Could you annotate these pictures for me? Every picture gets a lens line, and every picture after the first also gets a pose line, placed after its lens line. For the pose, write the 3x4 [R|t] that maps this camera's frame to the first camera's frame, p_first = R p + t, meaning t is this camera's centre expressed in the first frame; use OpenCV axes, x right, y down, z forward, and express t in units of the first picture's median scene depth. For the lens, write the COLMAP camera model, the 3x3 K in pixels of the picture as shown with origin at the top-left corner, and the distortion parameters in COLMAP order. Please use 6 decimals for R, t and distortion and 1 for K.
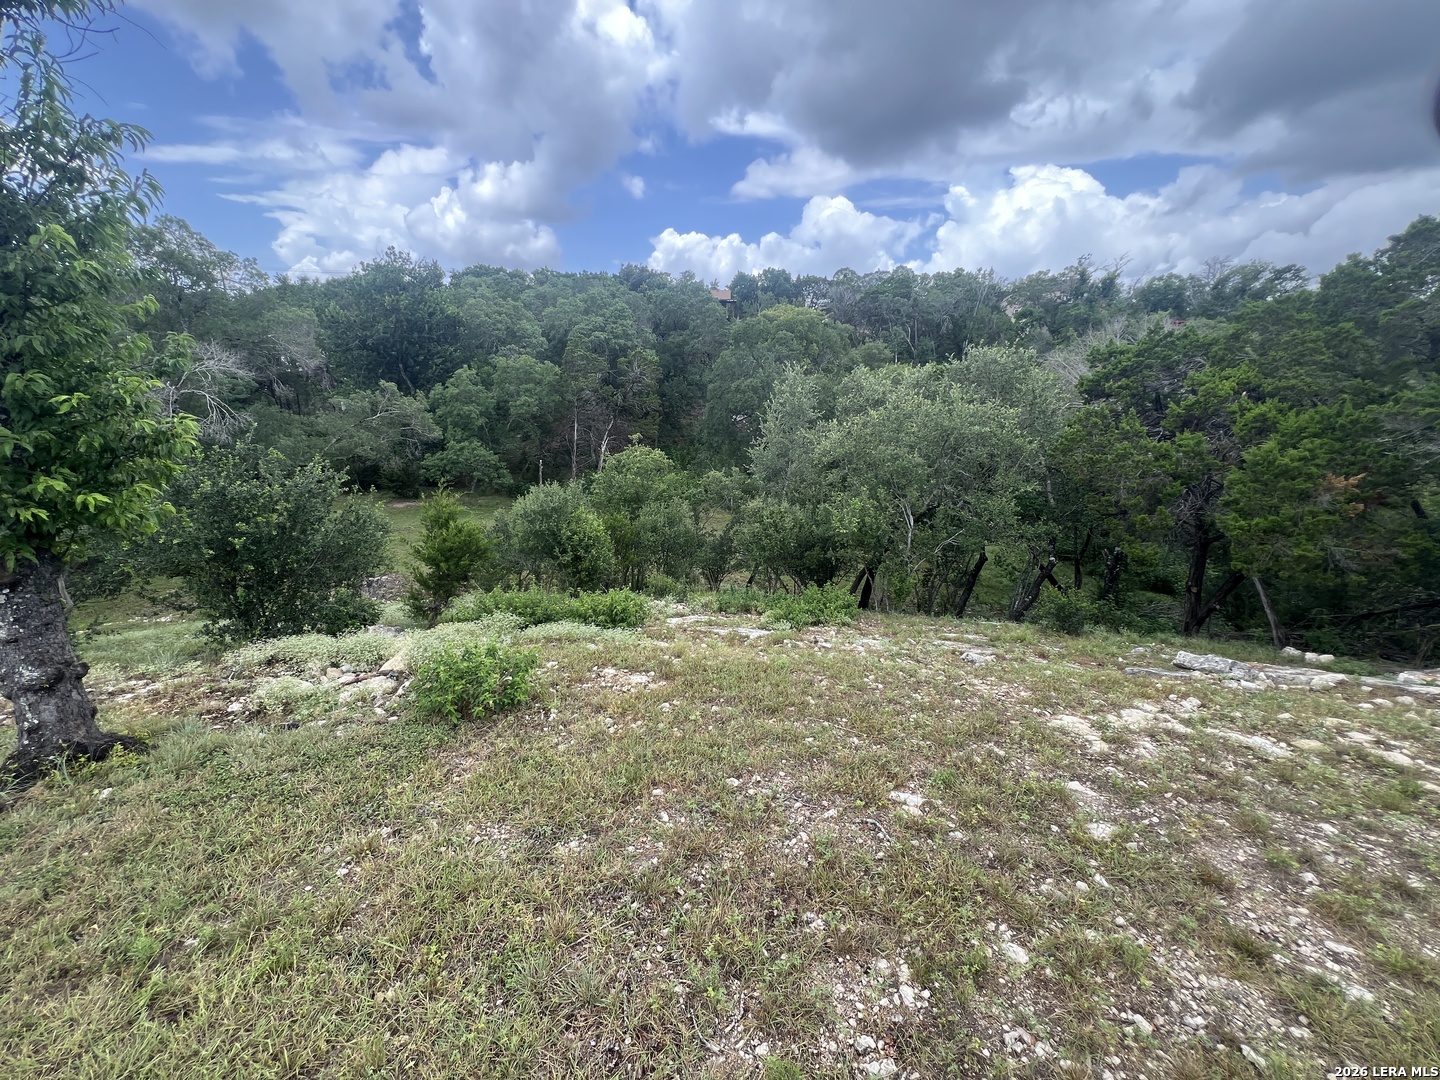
lens RADIAL K [[567.1, 0, 711.2], [0, 567.1, 535.6], [0, 0, 1]] dist [-0.004108, 0.001112]
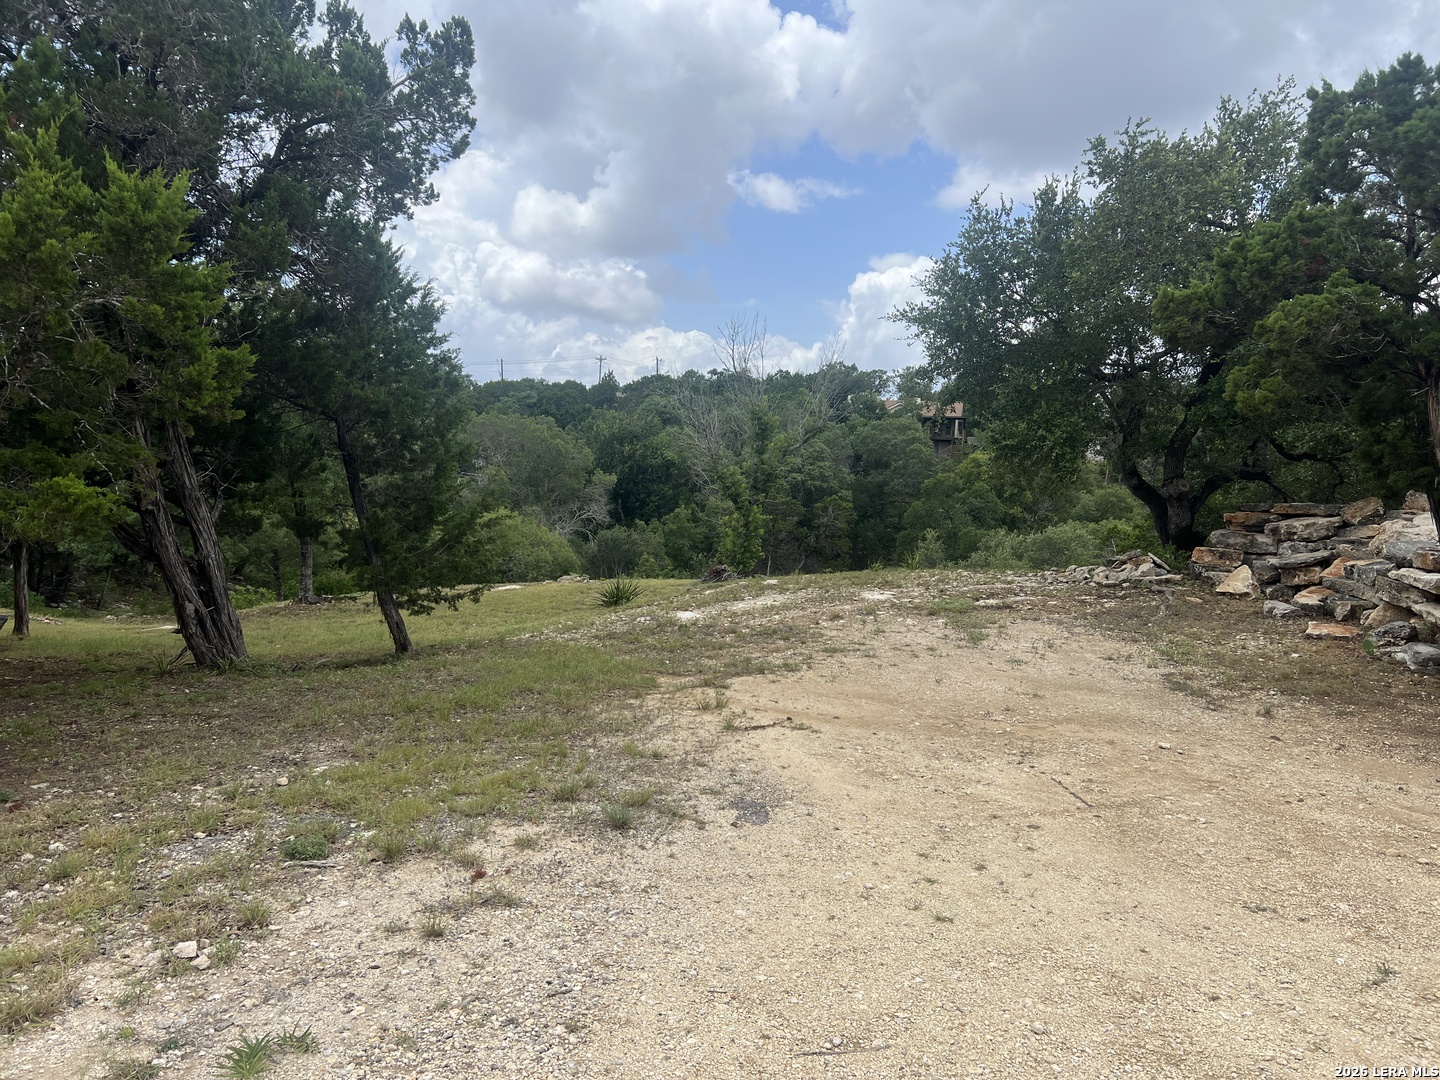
lens RADIAL K [[1065.2, 0, 706.6], [0, 1065.2, 548.5], [0, 0, 1]] dist [0.053330, -0.061061]
pose [[0.970743, 0.055401, -0.233644, 0.156495], [-0.104427, 0.973591, -0.203018, 0.276729], [0.216226, 0.221477, 0.950891, -1.300806]]
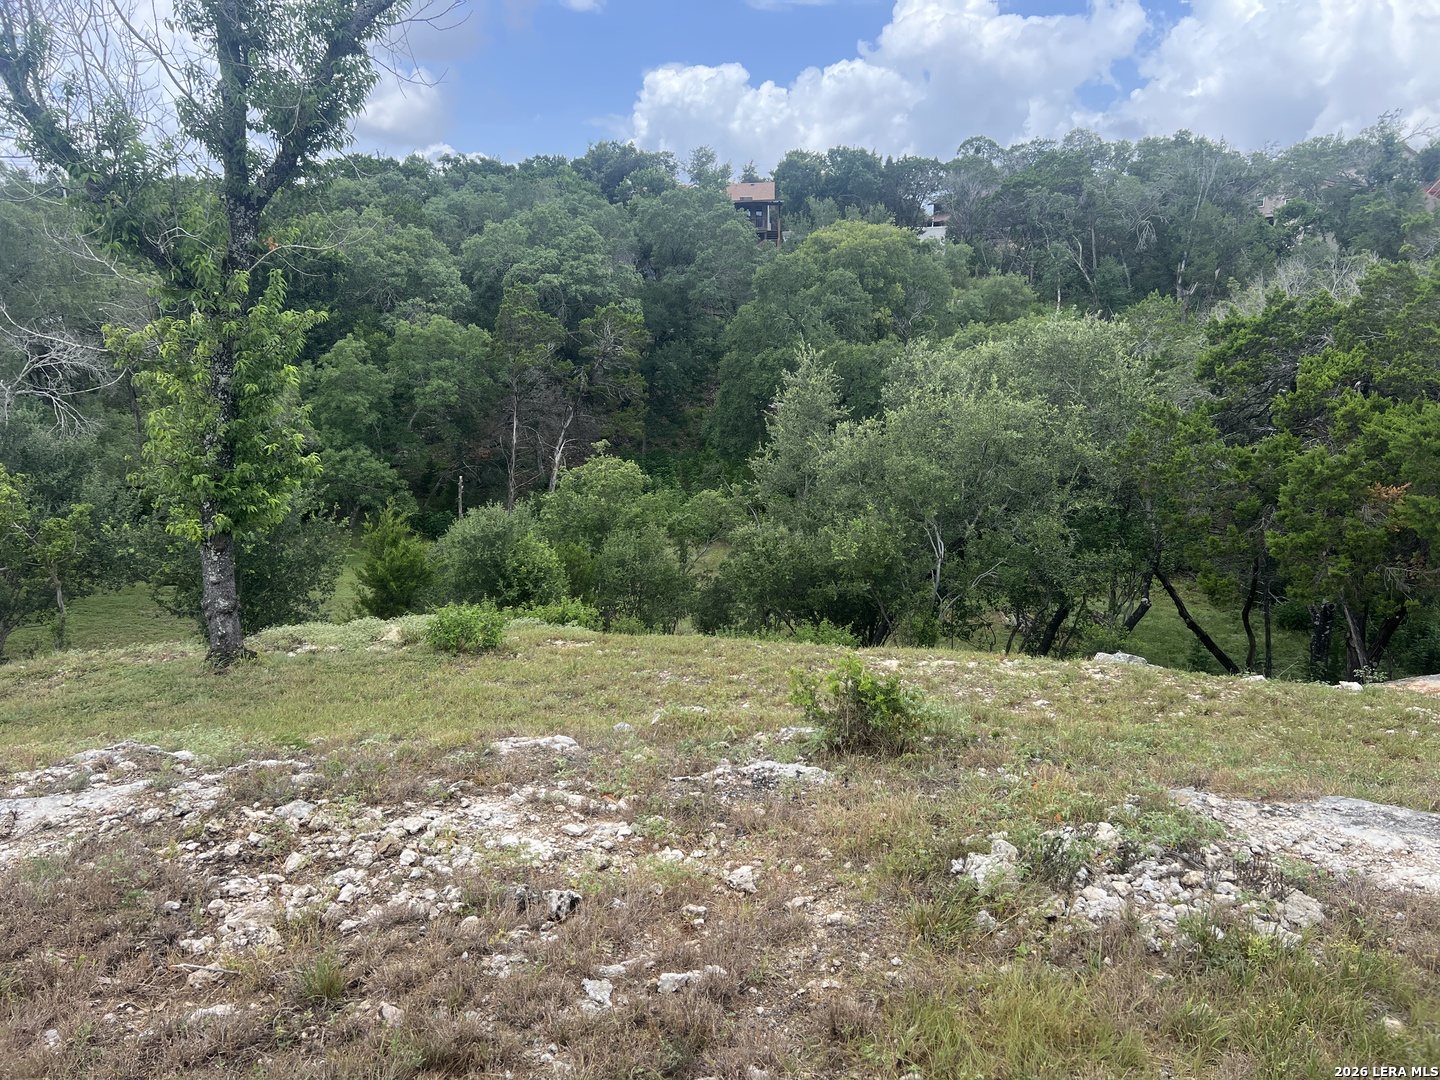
lens RADIAL K [[1065.2, 0, 701.5], [0, 1065.2, 543.8], [0, 0, 1]] dist [0.053330, -0.061061]
pose [[0.998591, -0.006184, -0.052697, 0.050442], [0.002696, 0.997815, -0.066013, 0.033930], [0.052990, 0.065778, 0.996426, -0.263202]]
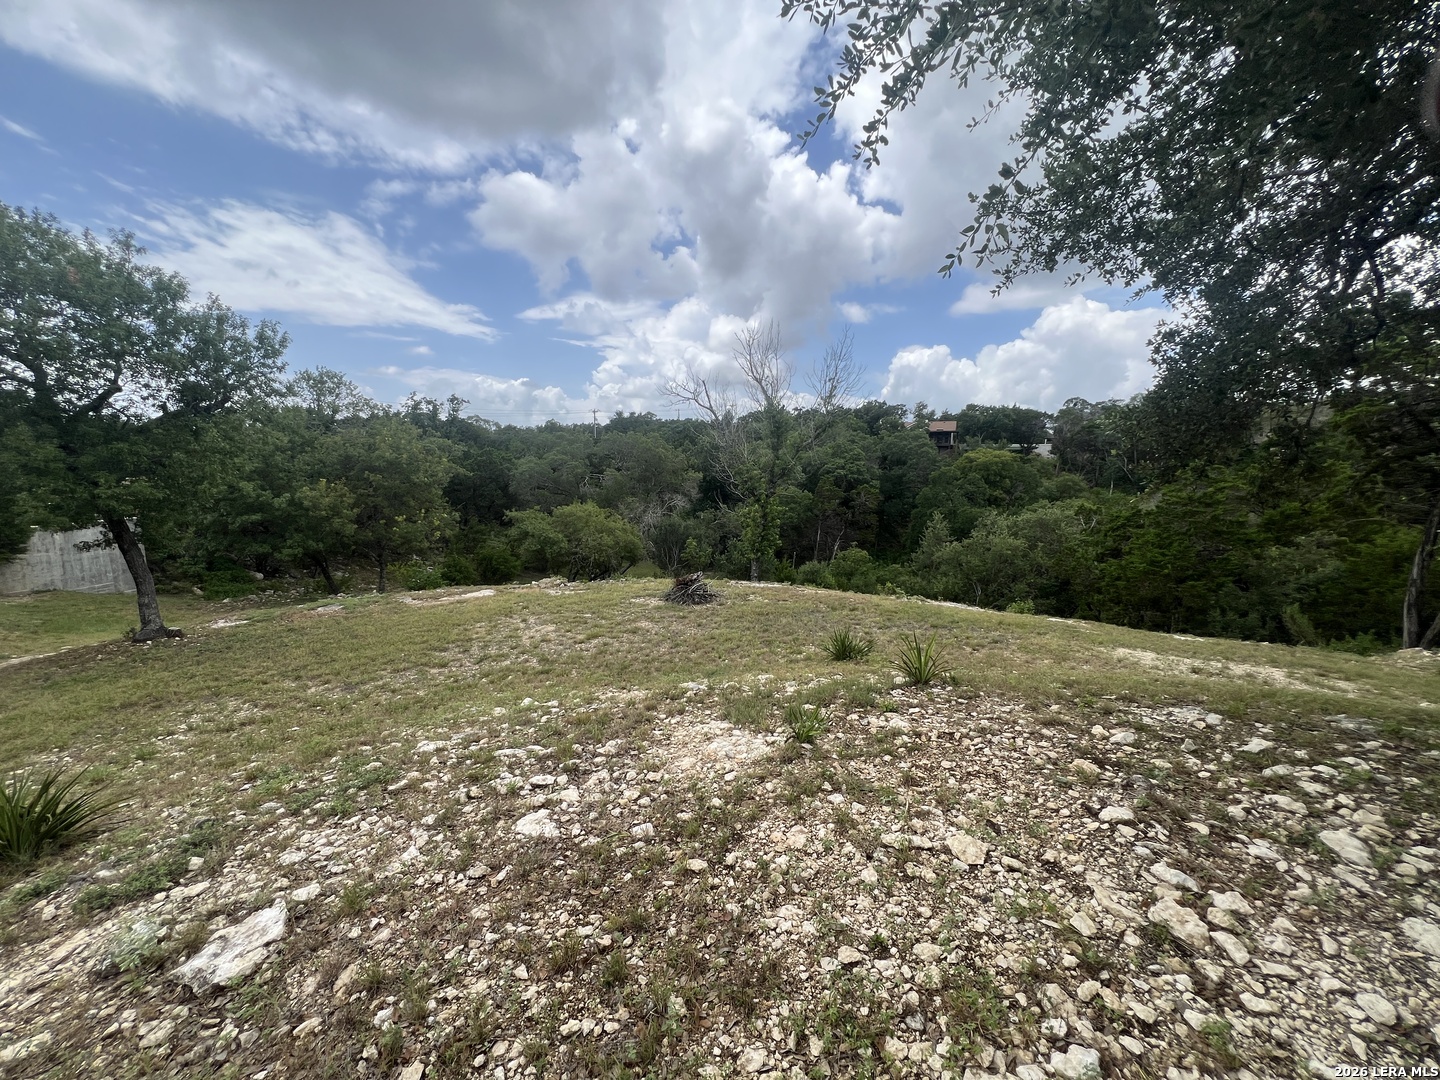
lens RADIAL K [[567.1, 0, 718.1], [0, 567.1, 537.8], [0, 0, 1]] dist [-0.004108, 0.001112]
pose [[0.923698, 0.062554, -0.377981, 0.125033], [-0.124639, 0.981978, -0.142074, 0.104362], [0.362281, 0.178345, 0.914847, -0.702405]]
